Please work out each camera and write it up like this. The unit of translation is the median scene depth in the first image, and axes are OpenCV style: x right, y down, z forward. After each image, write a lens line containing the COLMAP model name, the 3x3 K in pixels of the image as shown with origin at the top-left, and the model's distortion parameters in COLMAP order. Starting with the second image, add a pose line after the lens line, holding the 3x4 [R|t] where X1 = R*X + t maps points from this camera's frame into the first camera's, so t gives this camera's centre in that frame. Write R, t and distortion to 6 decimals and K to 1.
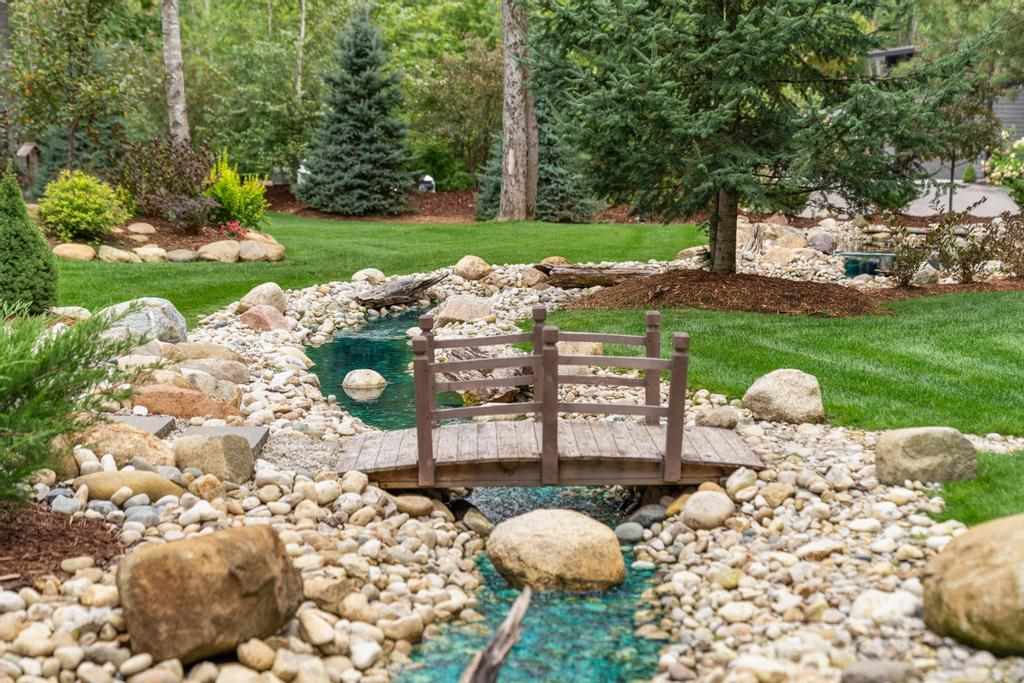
lens RADIAL K [[1592.2, 0, 511.9], [0, 1592.2, 340.9], [0, 0, 1]] dist [0.051581, 0.000000]
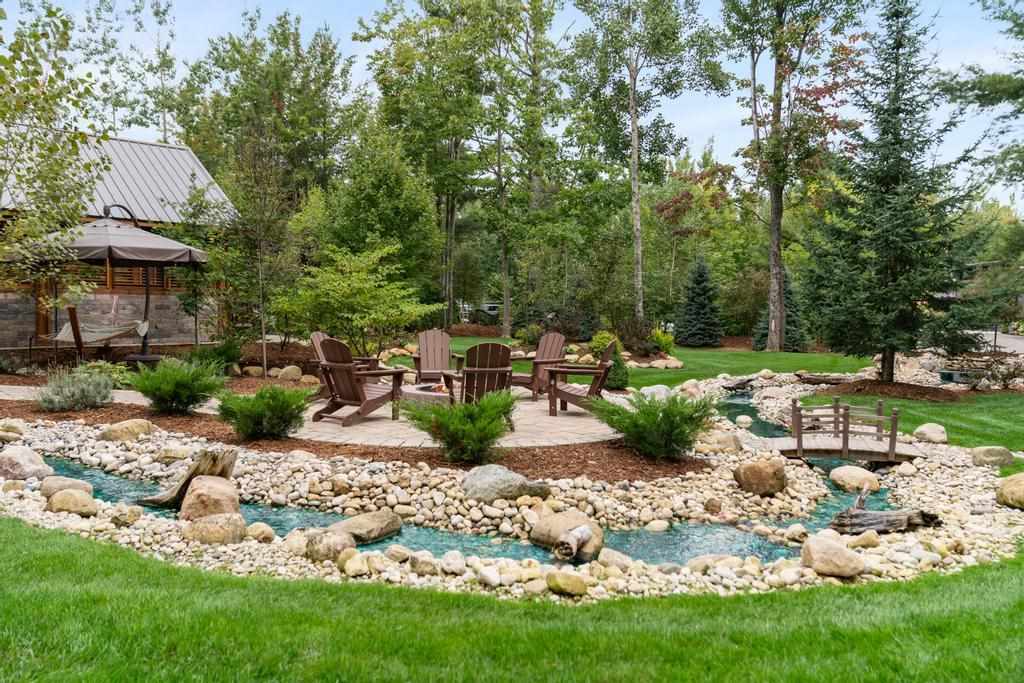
lens RADIAL K [[772.7, 0, 512.1], [0, 772.7, 341.8], [0, 0, 1]] dist [0.002781, 0.012700]
pose [[0.958694, 0.020610, -0.283690, -0.082387], [-0.041266, 0.996897, -0.067027, -0.001544], [0.281429, 0.075965, 0.956571, -0.272390]]
